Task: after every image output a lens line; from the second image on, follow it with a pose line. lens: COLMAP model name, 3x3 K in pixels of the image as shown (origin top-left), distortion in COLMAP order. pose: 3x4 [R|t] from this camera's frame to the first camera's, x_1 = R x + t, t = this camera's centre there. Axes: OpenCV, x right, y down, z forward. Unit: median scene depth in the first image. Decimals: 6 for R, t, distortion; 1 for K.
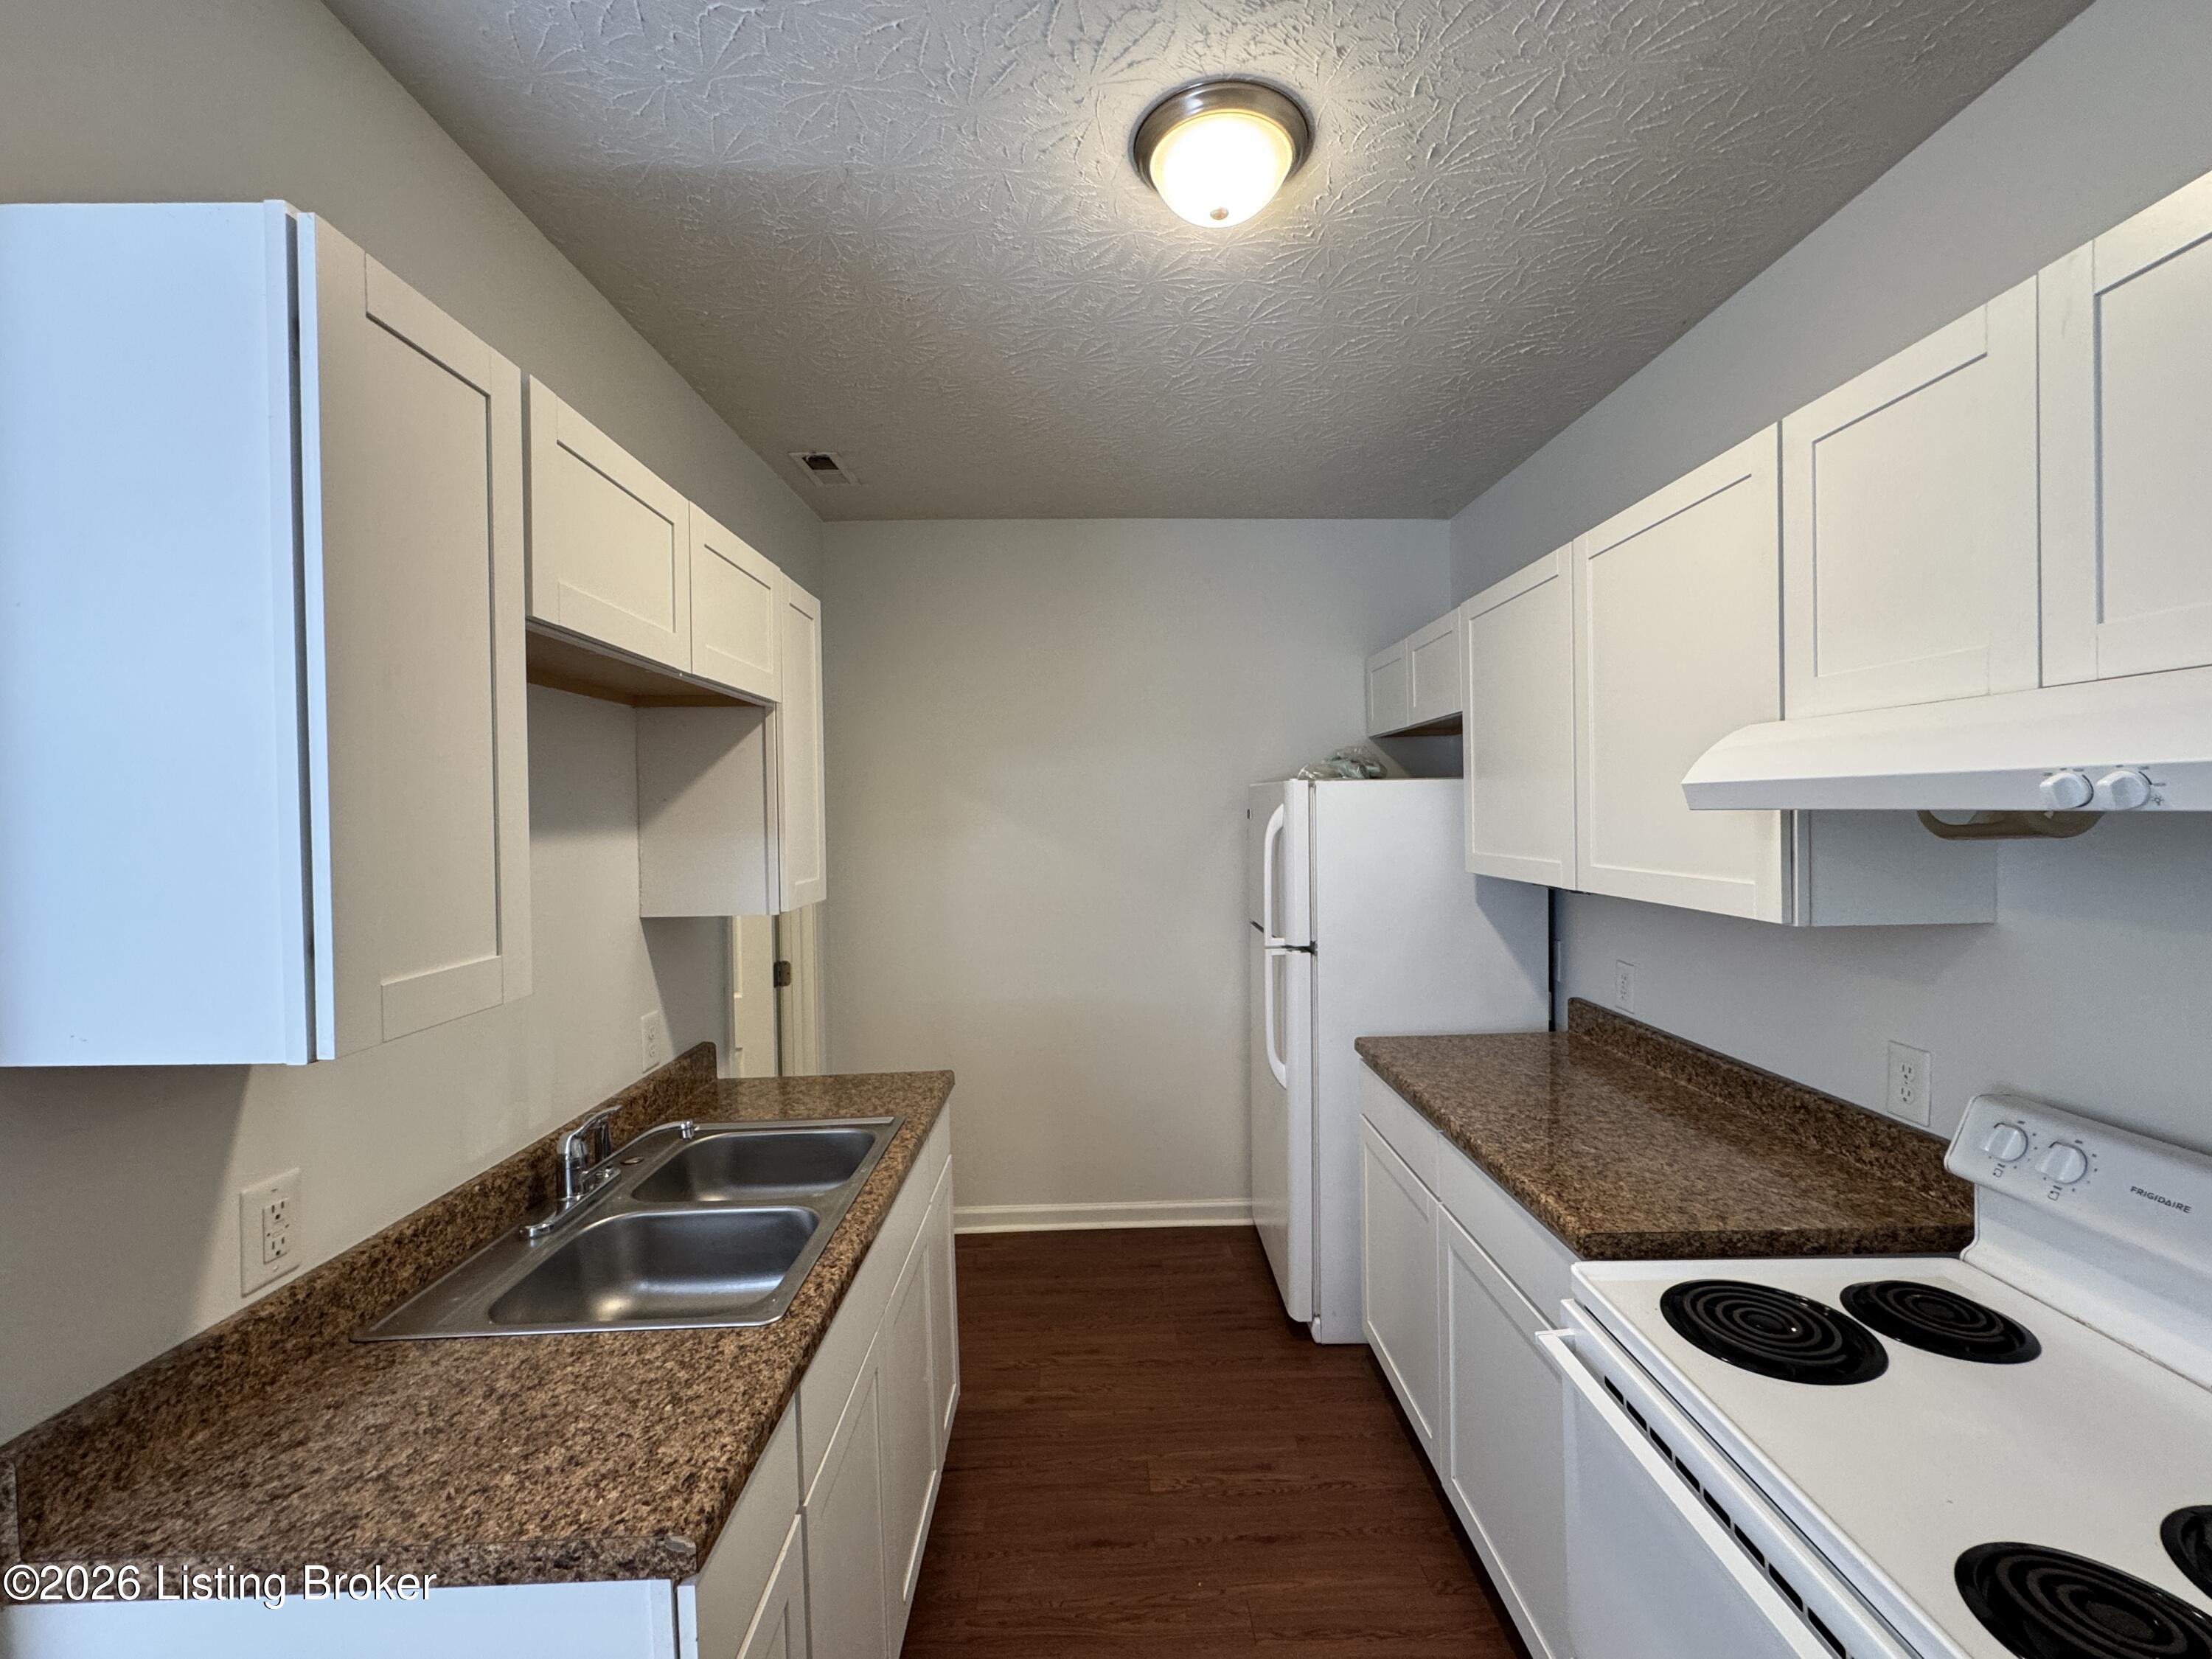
lens RADIAL K [[923.7, 0, 1106.0], [0, 923.7, 829.5], [0, 0, 1]] dist [-0.001579, 0.000557]
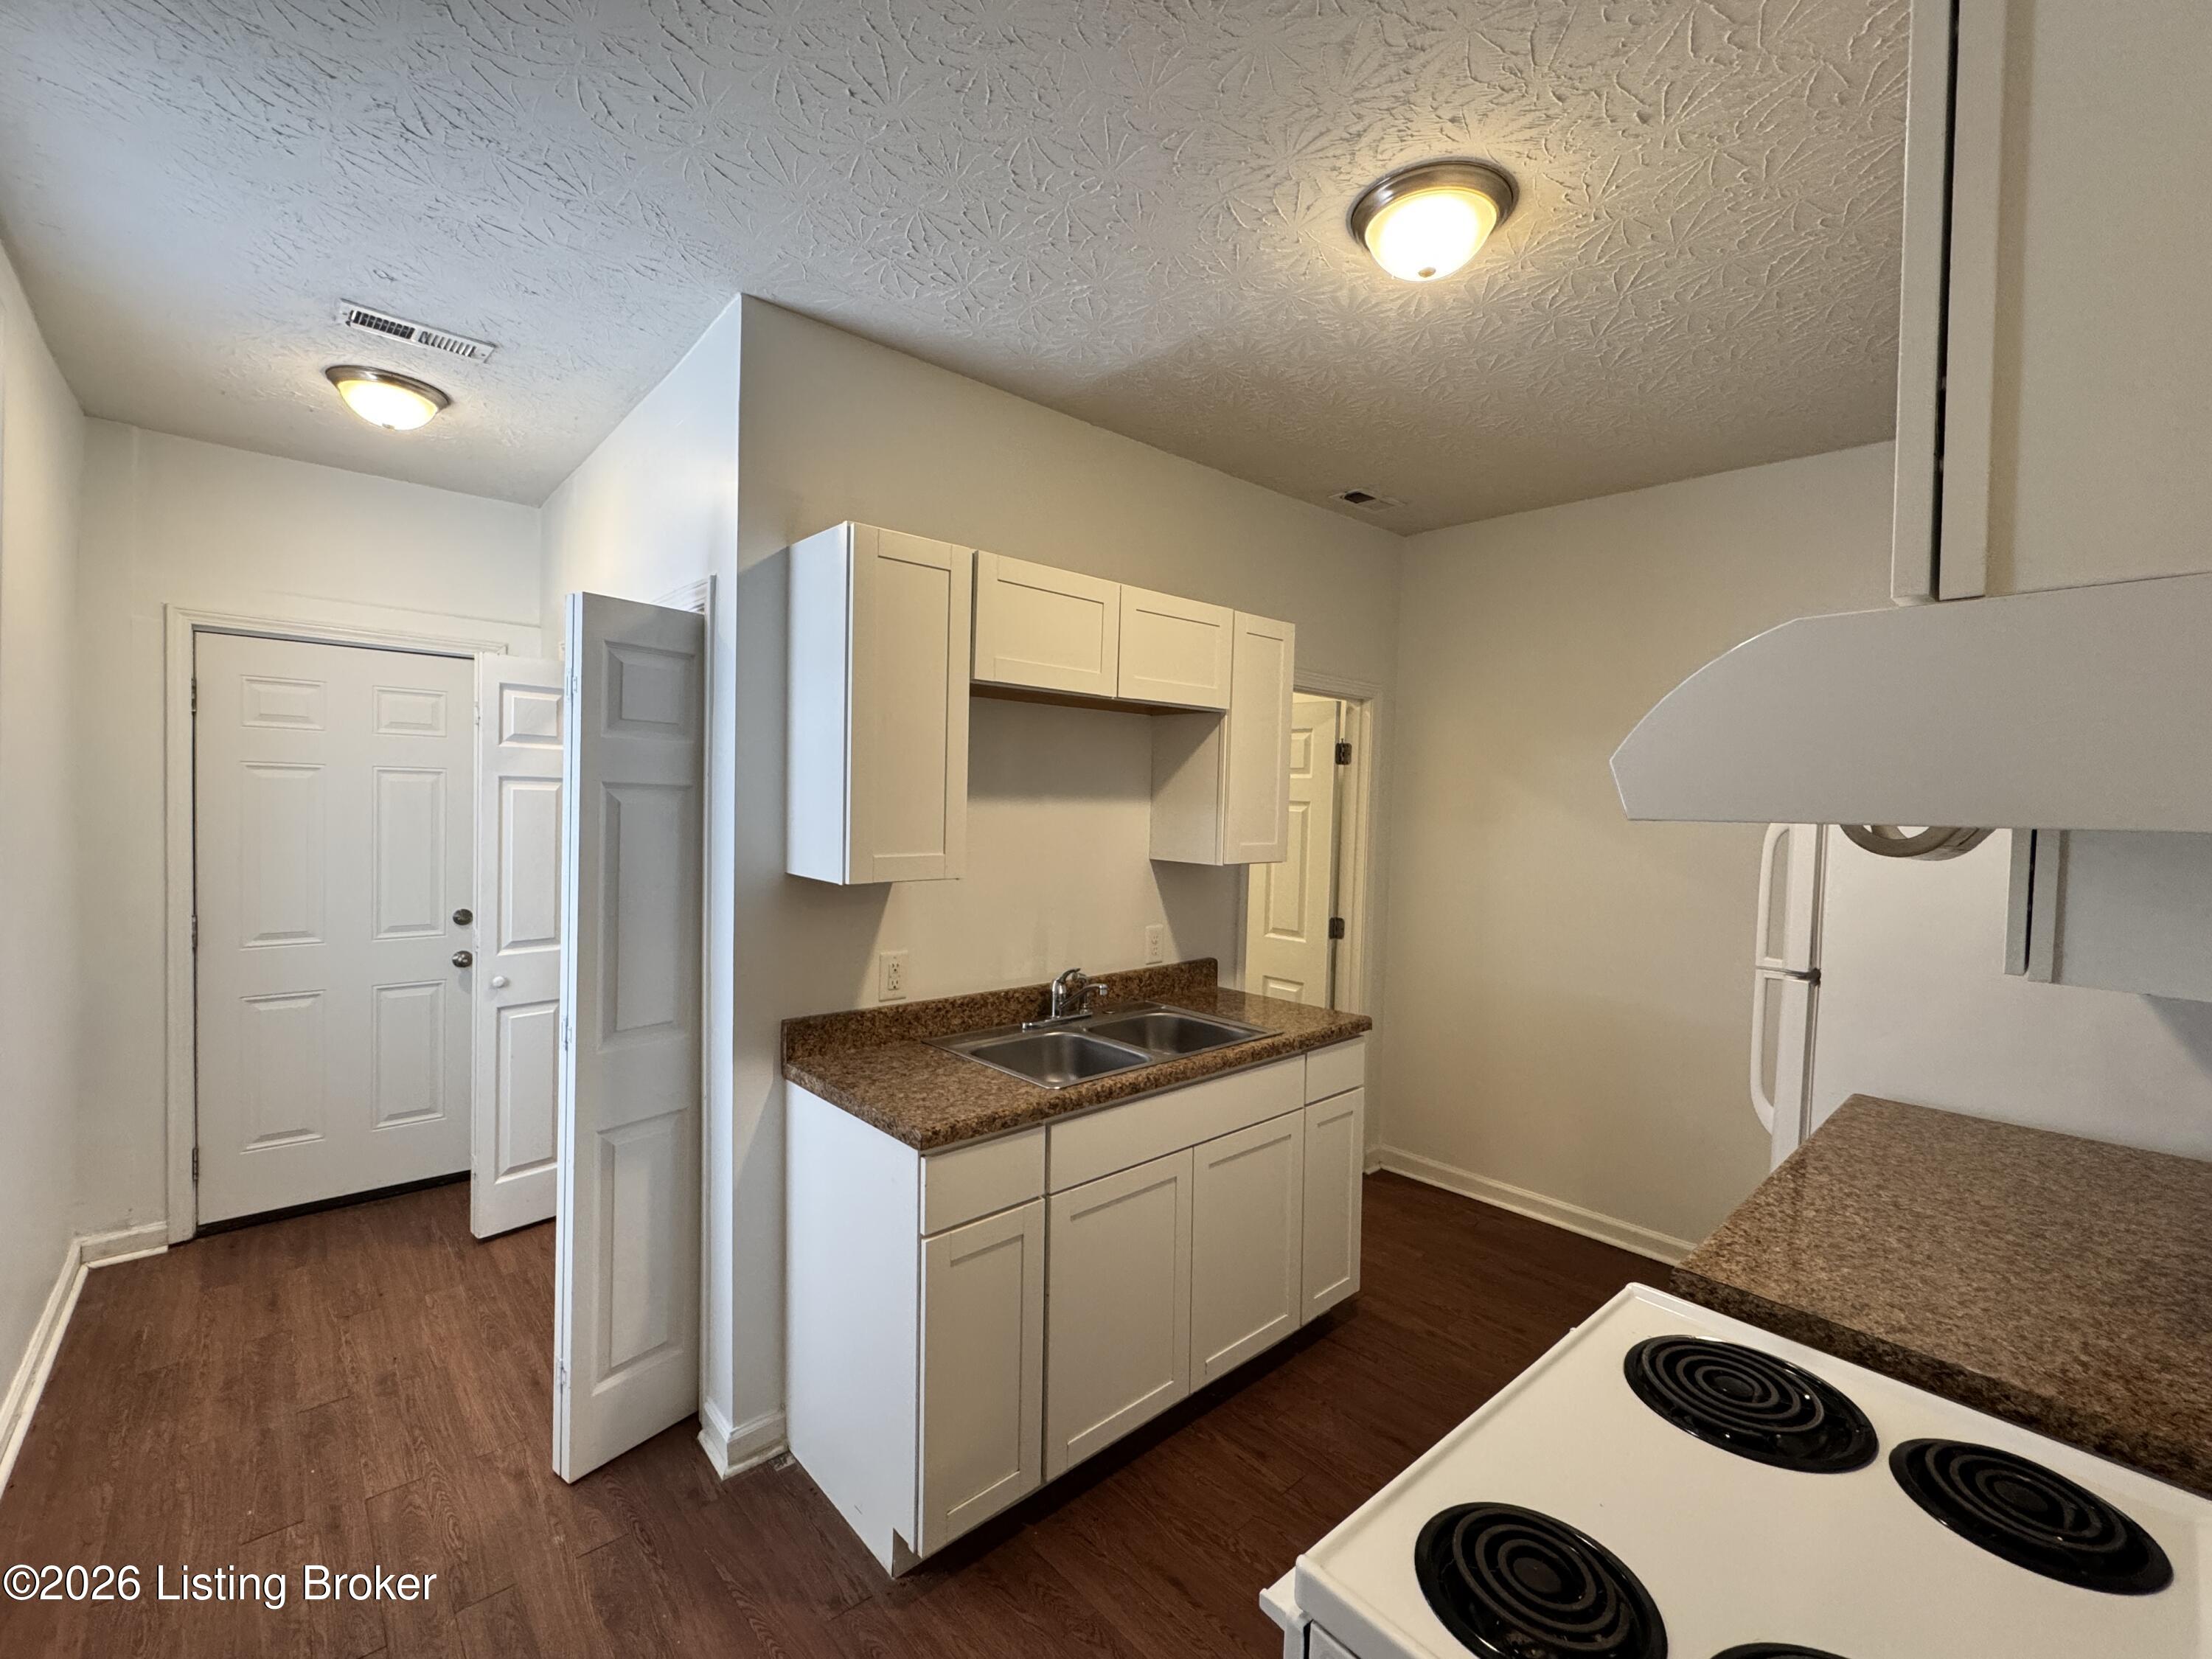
lens RADIAL K [[923.7, 0, 1106.0], [0, 923.7, 829.5], [0, 0, 1]] dist [-0.001579, 0.000557]
pose [[0.664365, 0.061504, -0.744874, 0.712984], [-0.048461, 0.998056, 0.039186, -0.007397], [0.745836, 0.010064, 0.666054, -0.040962]]
